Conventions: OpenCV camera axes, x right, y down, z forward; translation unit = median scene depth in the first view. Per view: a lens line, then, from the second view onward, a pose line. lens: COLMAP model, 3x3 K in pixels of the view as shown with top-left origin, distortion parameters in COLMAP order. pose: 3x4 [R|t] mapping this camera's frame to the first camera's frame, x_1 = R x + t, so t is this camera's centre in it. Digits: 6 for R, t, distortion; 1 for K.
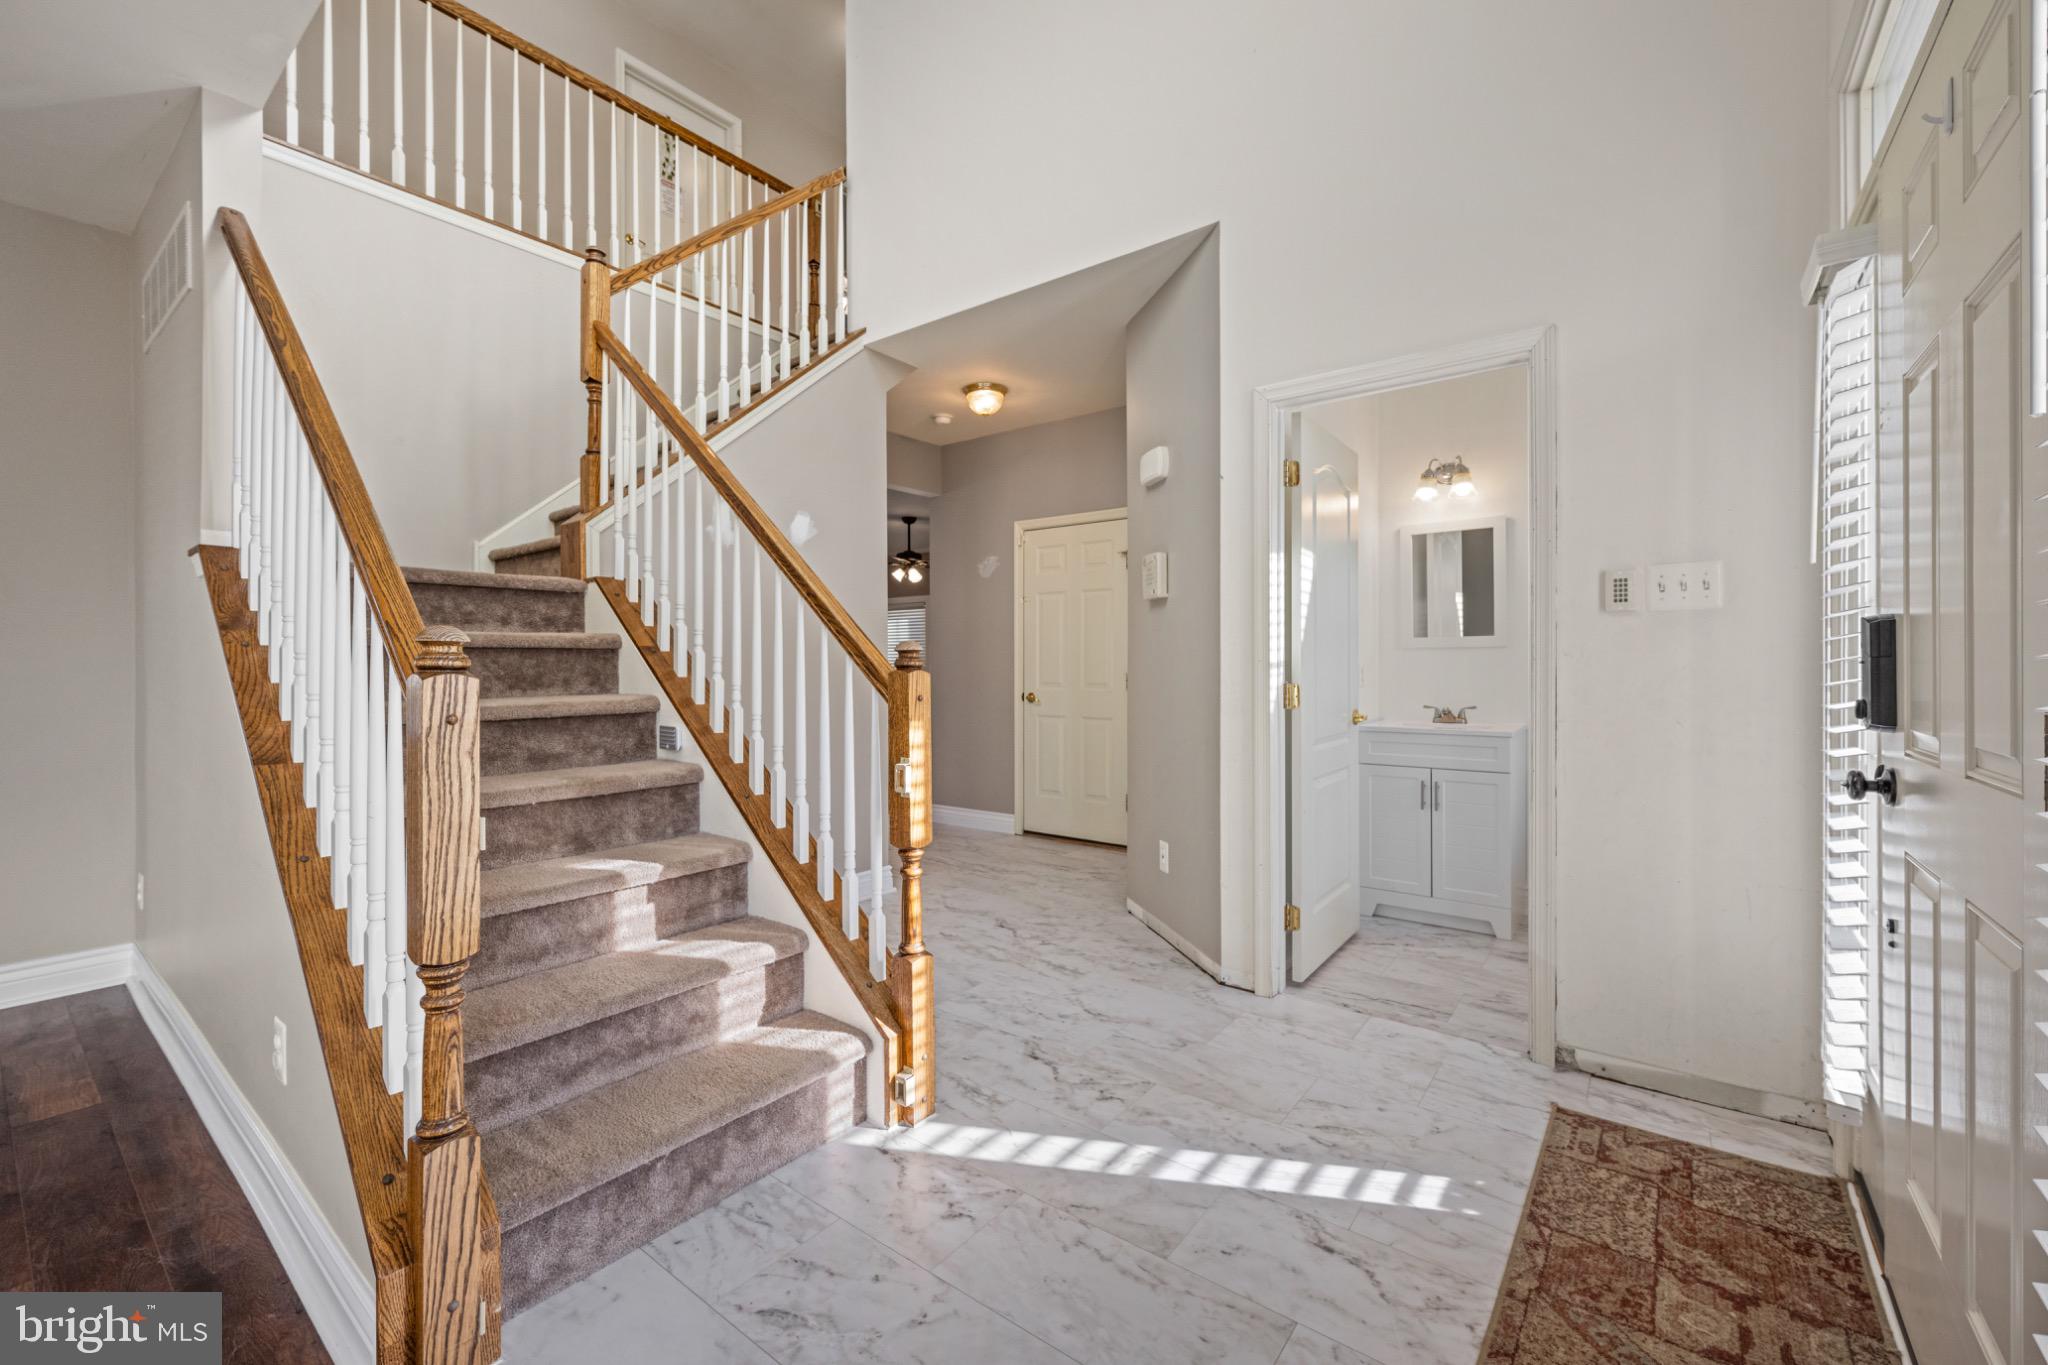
lens RADIAL K [[845.6, 0, 1015.4], [0, 845.6, 672.8], [0, 0, 1]] dist [0.002788, -0.000013]
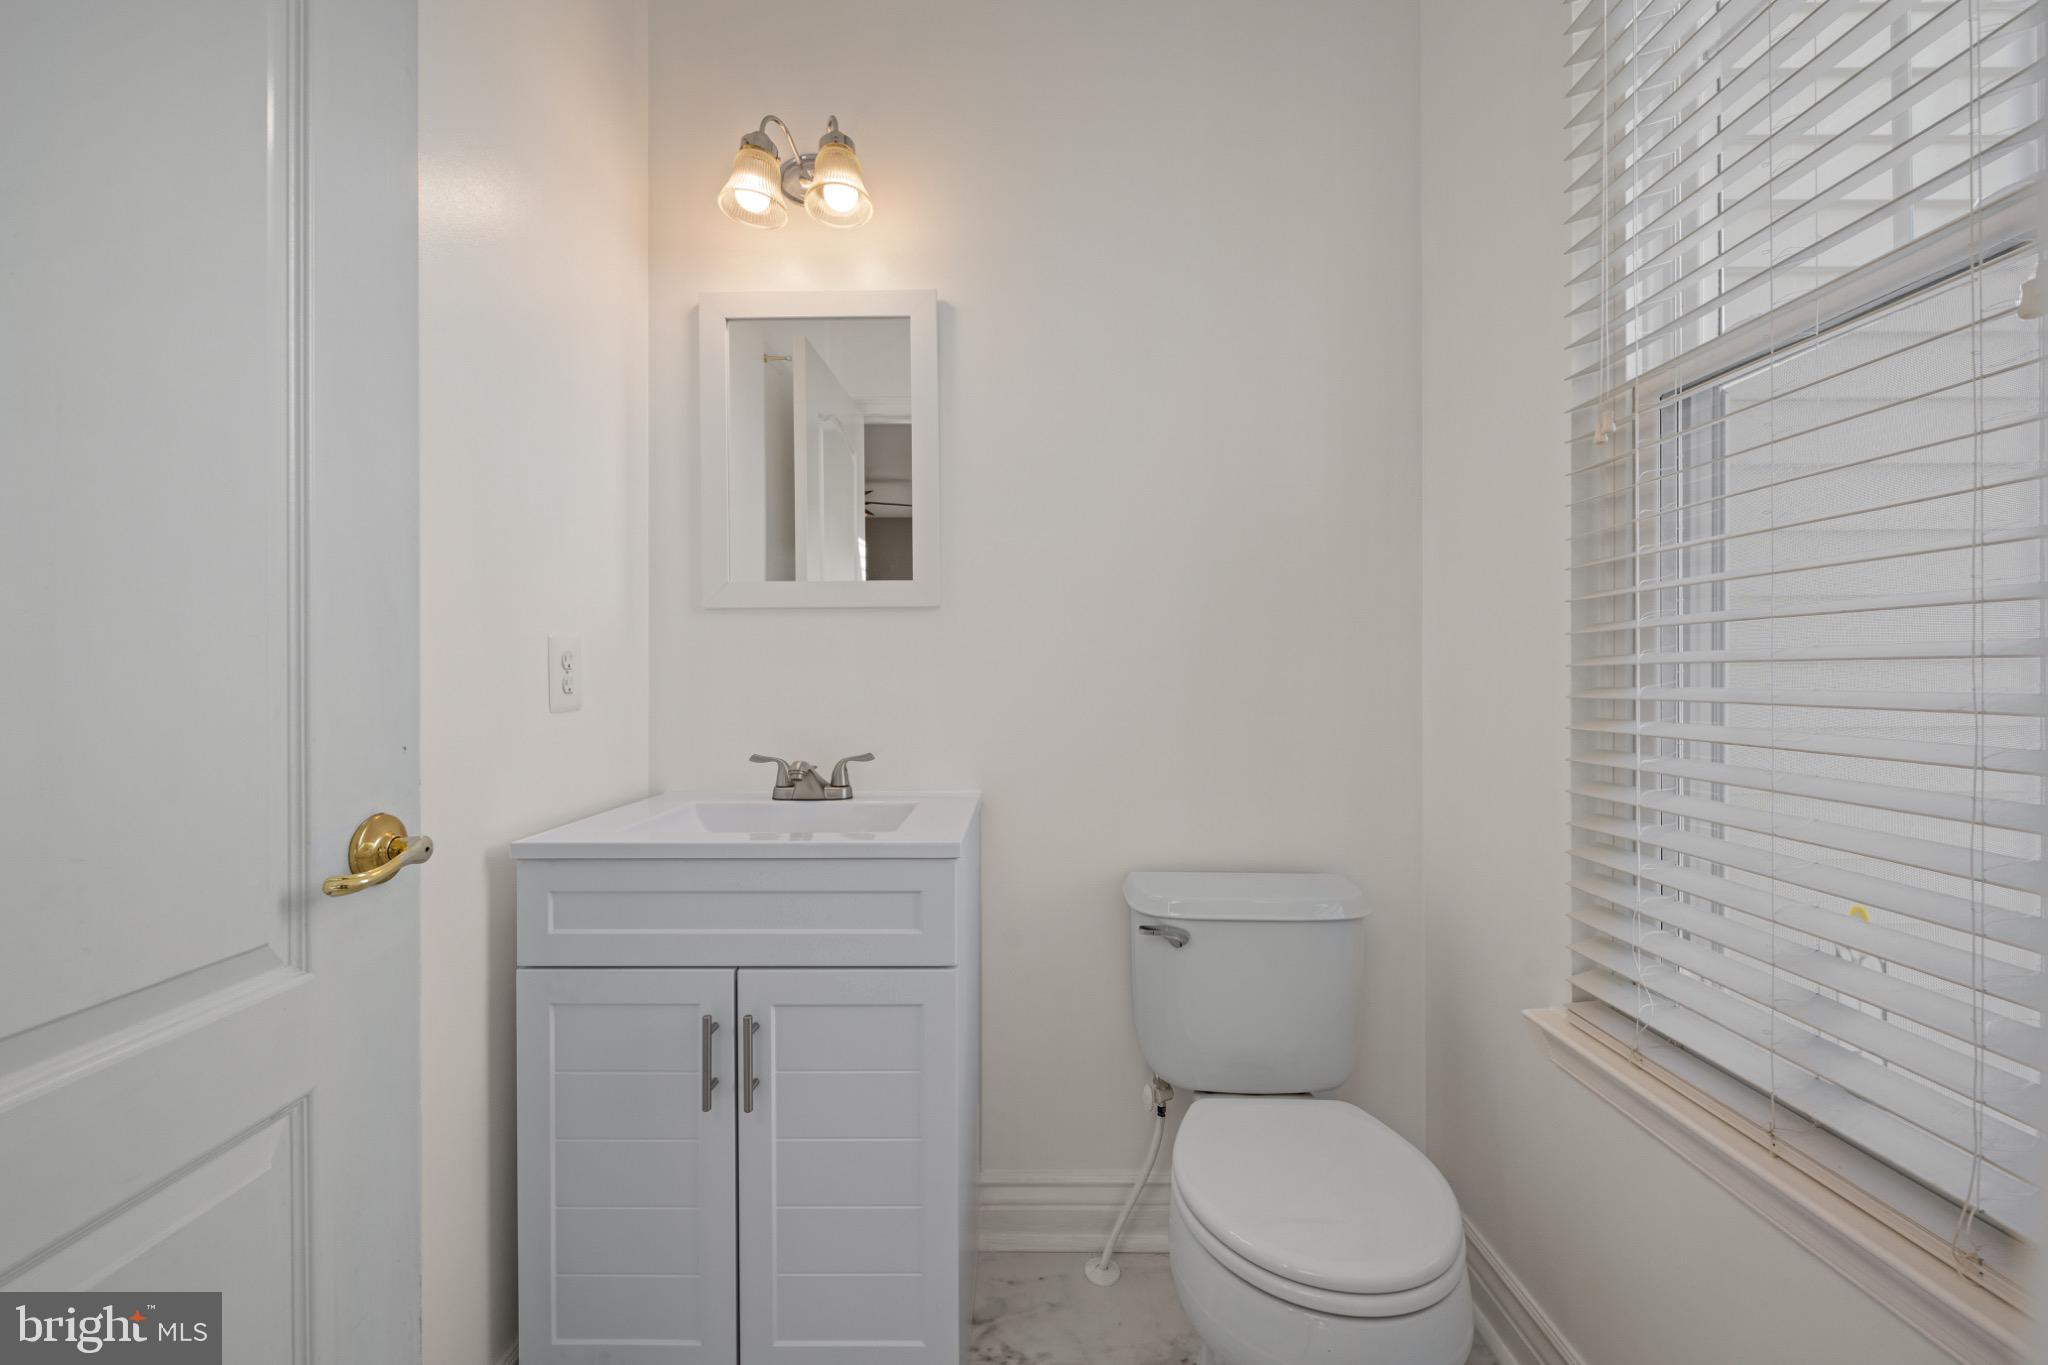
lens RADIAL K [[824.6, 0, 1022.7], [0, 824.6, 687.9], [0, 0, 1]] dist [-0.003054, -0.000341]
pose [[0.804600, -0.005246, 0.593795, 0.371567], [0.006961, 0.999976, -0.000597, 0.010339], [-0.593777, 0.004613, 0.804616, 0.649889]]
